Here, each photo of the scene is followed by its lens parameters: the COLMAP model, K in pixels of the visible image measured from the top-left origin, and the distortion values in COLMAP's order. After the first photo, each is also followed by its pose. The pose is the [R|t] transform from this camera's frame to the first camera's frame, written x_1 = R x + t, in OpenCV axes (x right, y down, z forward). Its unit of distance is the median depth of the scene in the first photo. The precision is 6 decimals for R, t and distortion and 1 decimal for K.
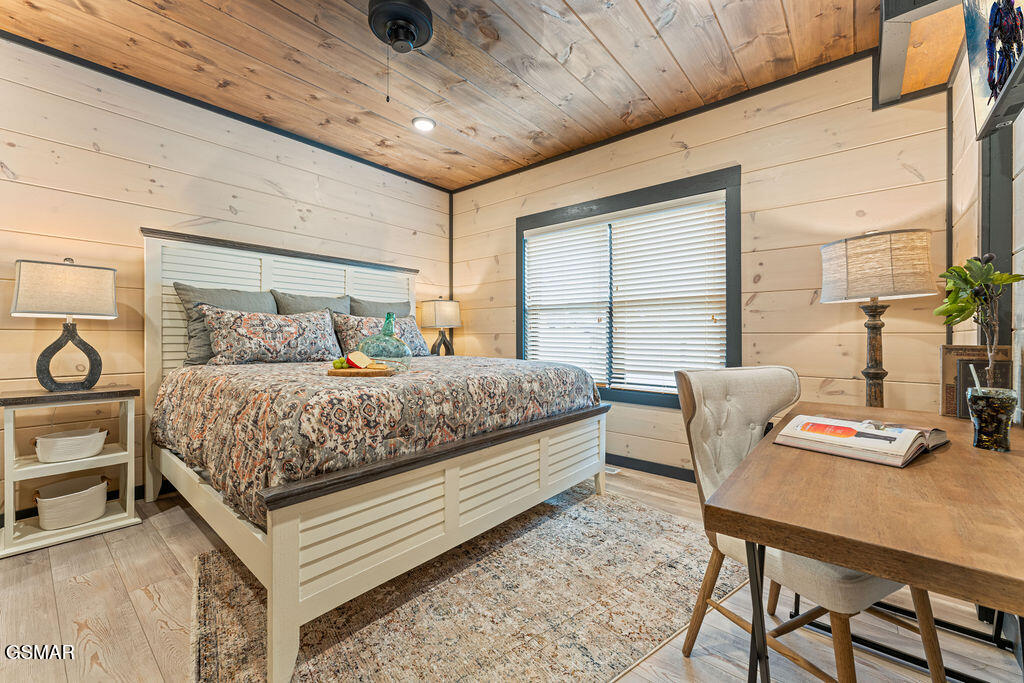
lens RADIAL K [[417.7, 0, 512.0], [0, 417.7, 341.5], [0, 0, 1]] dist [0.000089, 0.000016]
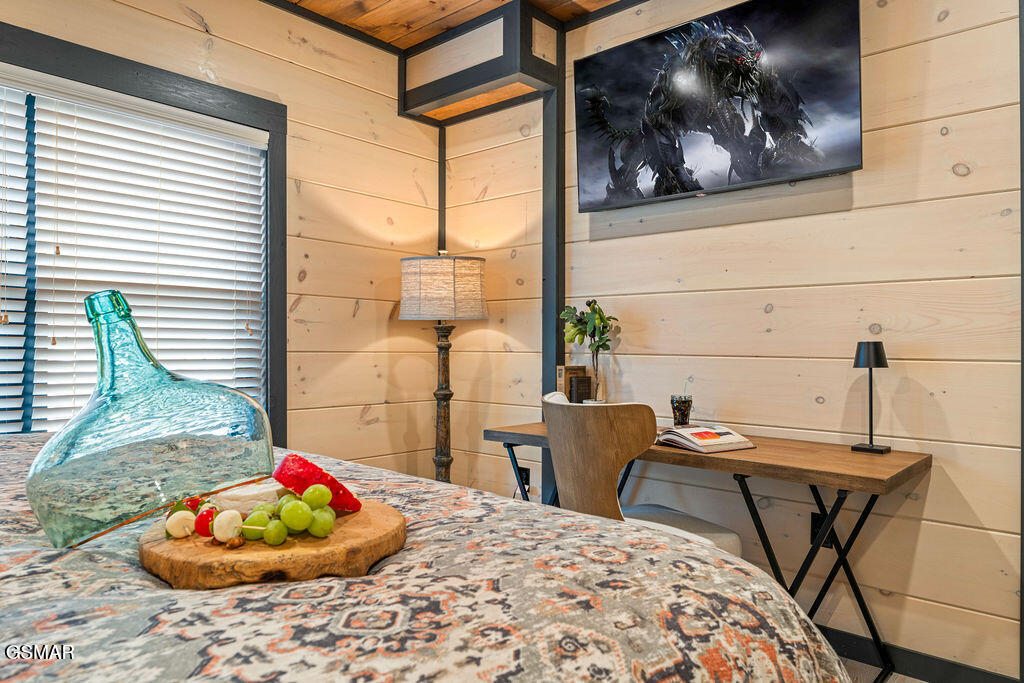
lens RADIAL K [[677.2, 0, 506.9], [0, 677.2, 333.1], [0, 0, 1]] dist [0.000854, -0.000180]
pose [[0.034555, 0.016866, 0.999260, -0.547246], [0.003260, 0.999850, -0.016988, -0.030819], [-0.999397, 0.003845, 0.034495, 0.604267]]
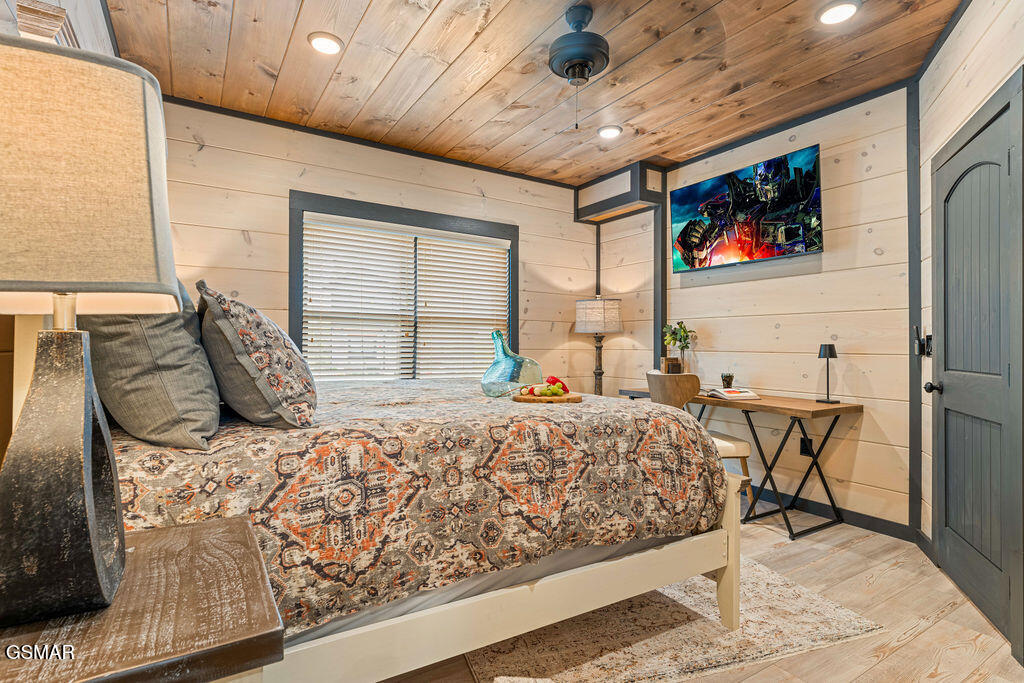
lens RADIAL K [[502.9, 0, 512.0], [0, 502.9, 341.5], [0, 0, 1]] dist [0.004032, 0.000160]
pose [[0.303942, 0.009327, 0.952645, -1.022629], [0.001840, 0.999944, -0.010378, -0.028721], [-0.952689, 0.004907, 0.303908, 0.525866]]
